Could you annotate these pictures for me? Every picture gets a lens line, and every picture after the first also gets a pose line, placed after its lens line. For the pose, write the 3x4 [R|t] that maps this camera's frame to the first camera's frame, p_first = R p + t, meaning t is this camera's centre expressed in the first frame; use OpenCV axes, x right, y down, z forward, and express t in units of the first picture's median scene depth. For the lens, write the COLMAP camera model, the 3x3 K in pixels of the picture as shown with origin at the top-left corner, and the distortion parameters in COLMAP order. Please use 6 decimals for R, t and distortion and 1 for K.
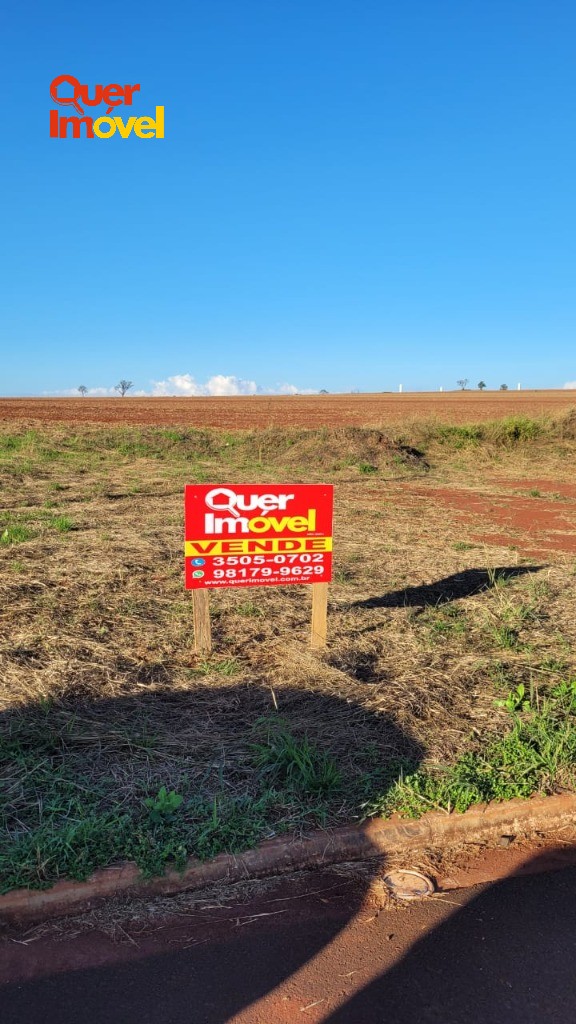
lens RADIAL K [[774.4, 0, 291.8], [0, 774.4, 513.4], [0, 0, 1]] dist [0.033182, -0.005550]
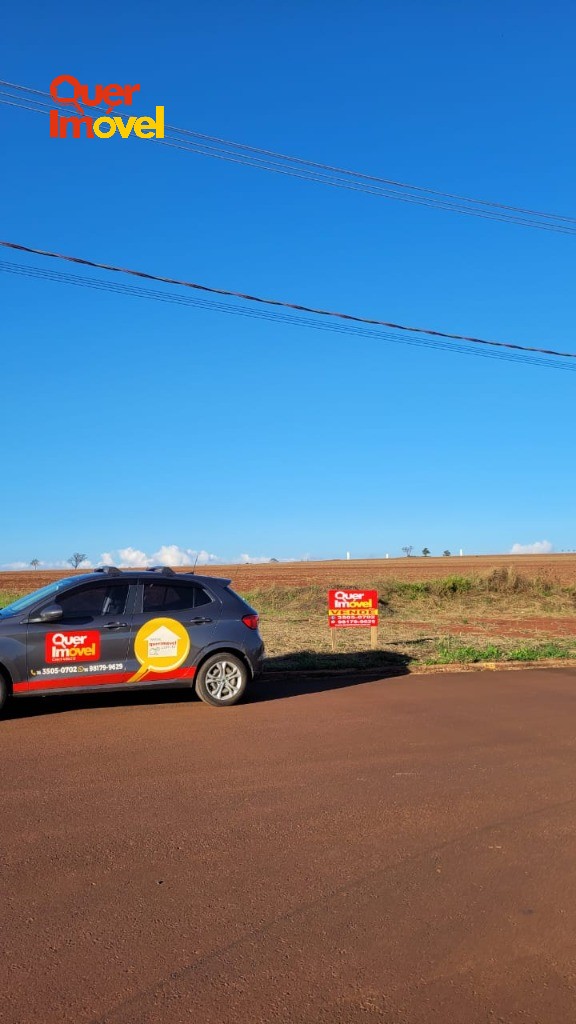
lens RADIAL K [[774.4, 0, 291.8], [0, 774.4, 513.4], [0, 0, 1]] dist [0.033182, -0.005550]
pose [[0.997691, -0.013946, 0.066472, -0.447753], [0.027902, 0.976452, -0.213921, 0.289084], [-0.061924, 0.215282, 0.974587, -1.818388]]
